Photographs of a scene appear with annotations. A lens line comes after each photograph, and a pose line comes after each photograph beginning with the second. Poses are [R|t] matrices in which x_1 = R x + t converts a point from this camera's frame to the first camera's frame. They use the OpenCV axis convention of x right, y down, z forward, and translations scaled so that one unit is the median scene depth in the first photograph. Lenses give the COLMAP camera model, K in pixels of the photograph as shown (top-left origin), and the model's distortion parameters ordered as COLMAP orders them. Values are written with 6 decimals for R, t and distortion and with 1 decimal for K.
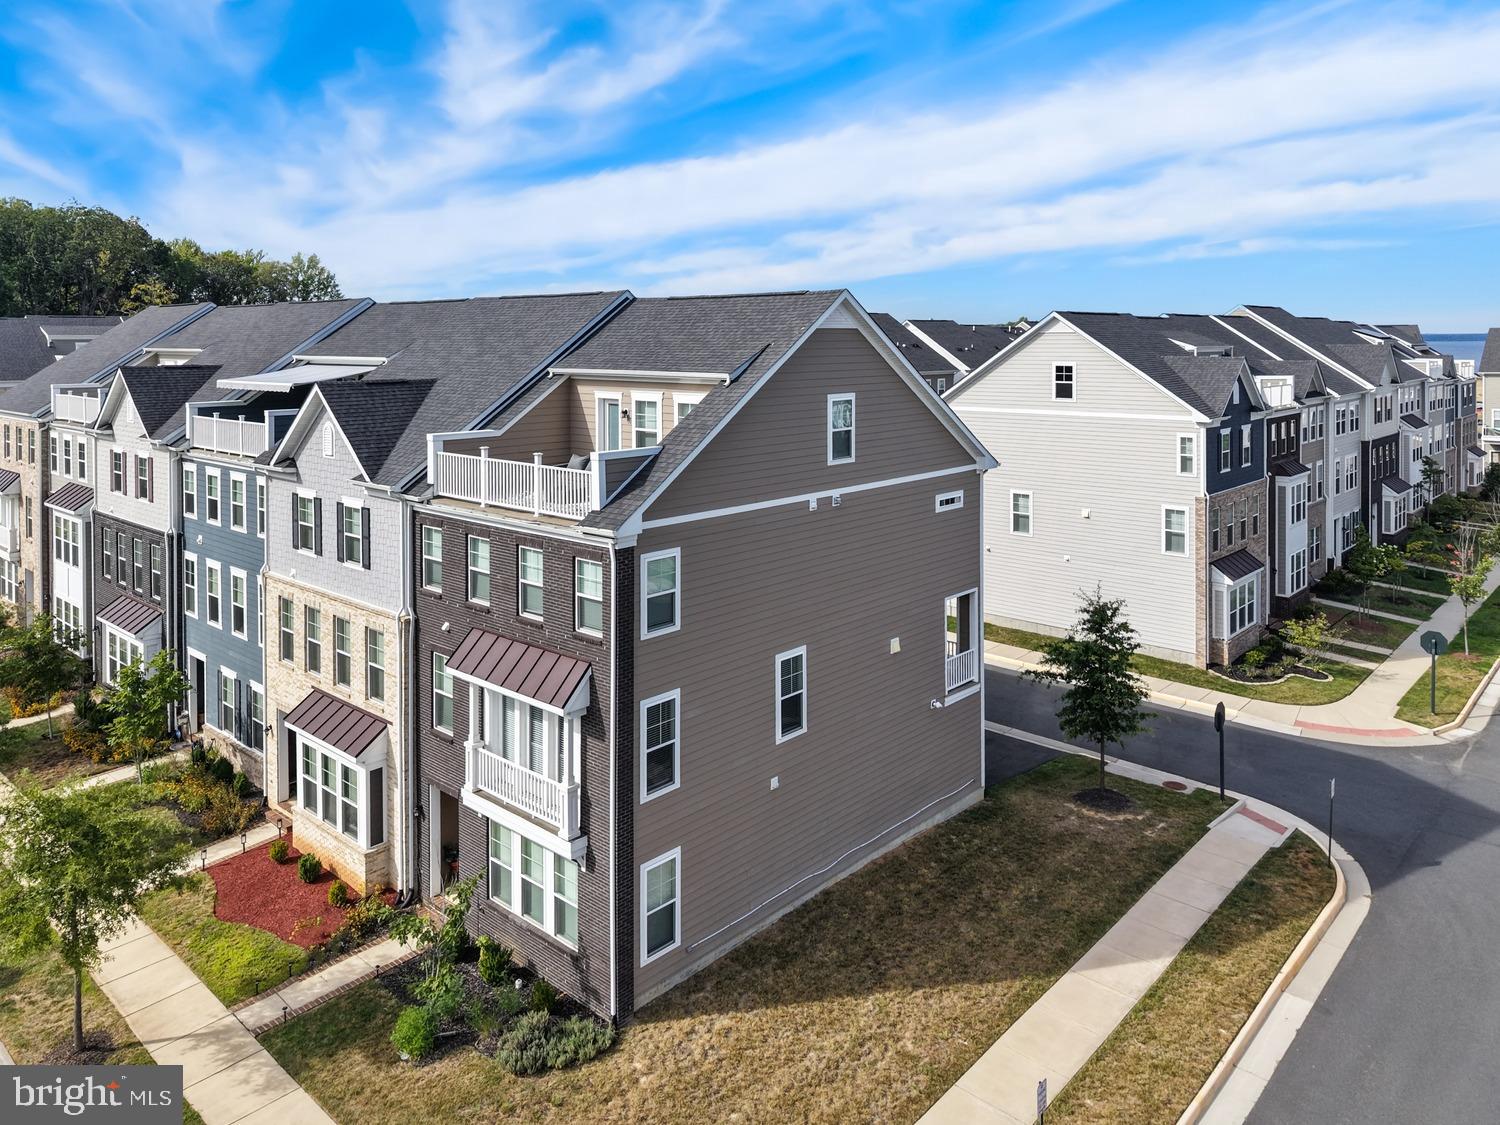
lens RADIAL K [[1061.1, 0, 749.9], [0, 1061.1, 346.5], [0, 0, 1]] dist [0.033434, 0.001105]
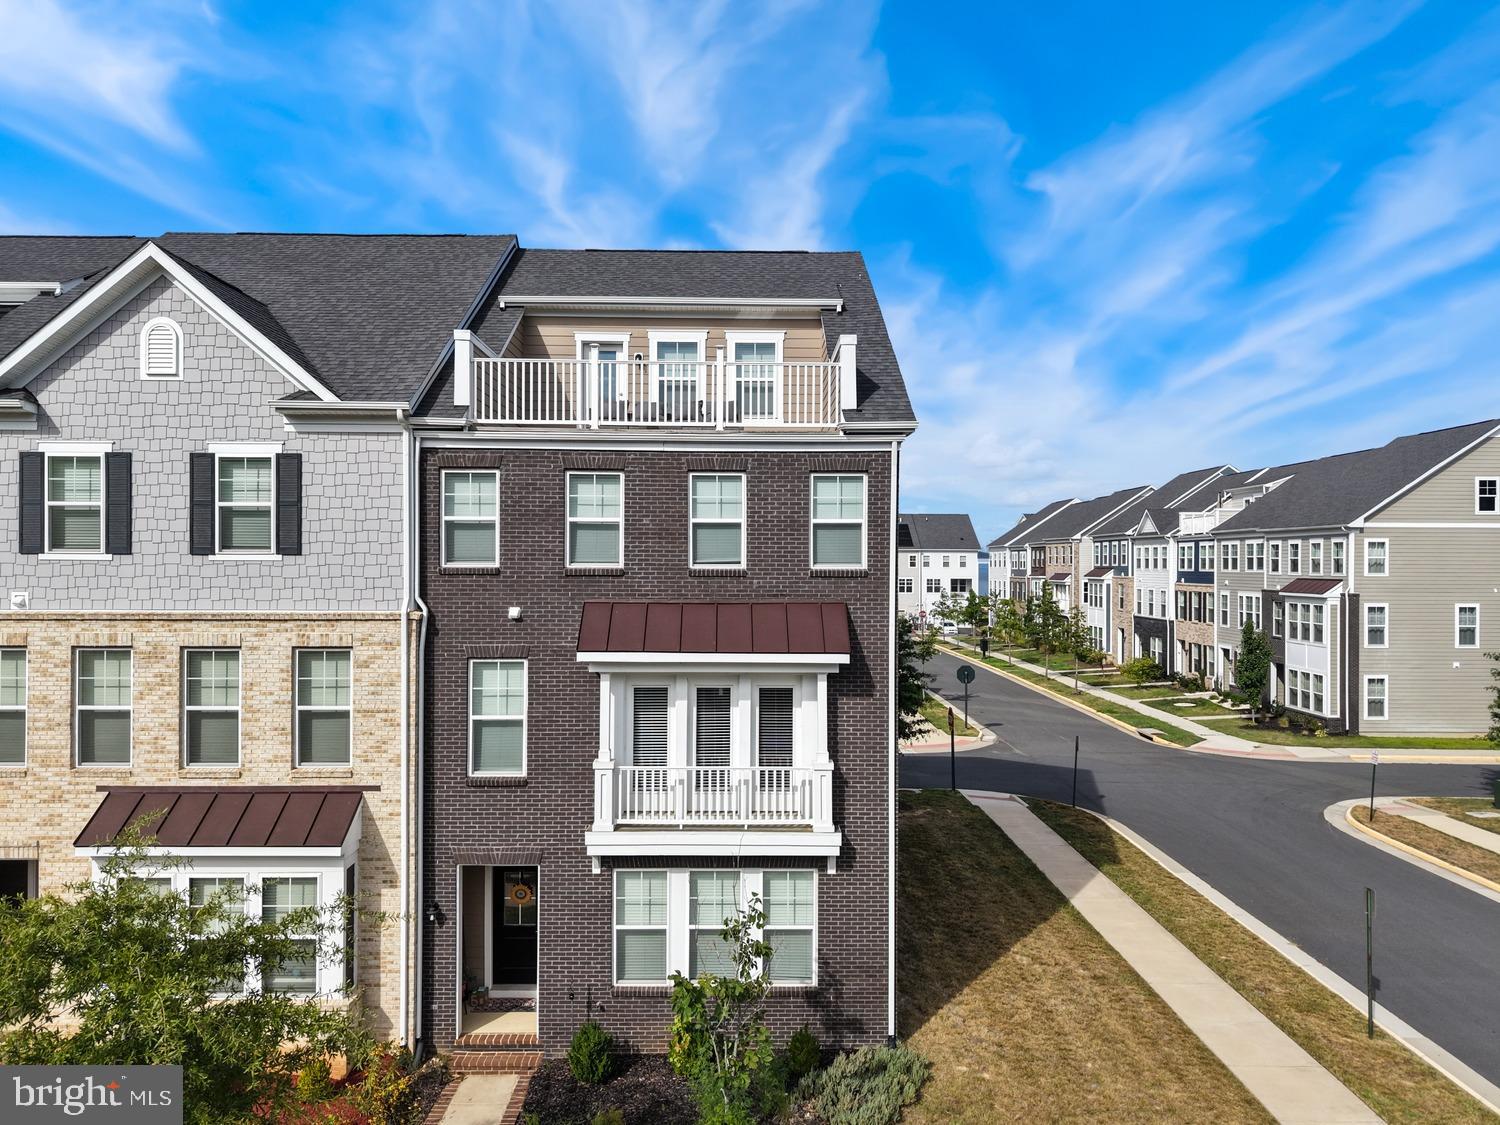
lens RADIAL K [[1016.1, 0, 750.7], [0, 1016.1, 557.2], [0, 0, 1]] dist [0.005605, 0.004849]
pose [[0.735492, 0.011222, 0.677441, -0.579573], [0.000638, 0.999851, -0.017255, 0.228706], [-0.677533, 0.013123, 0.735375, 0.413406]]
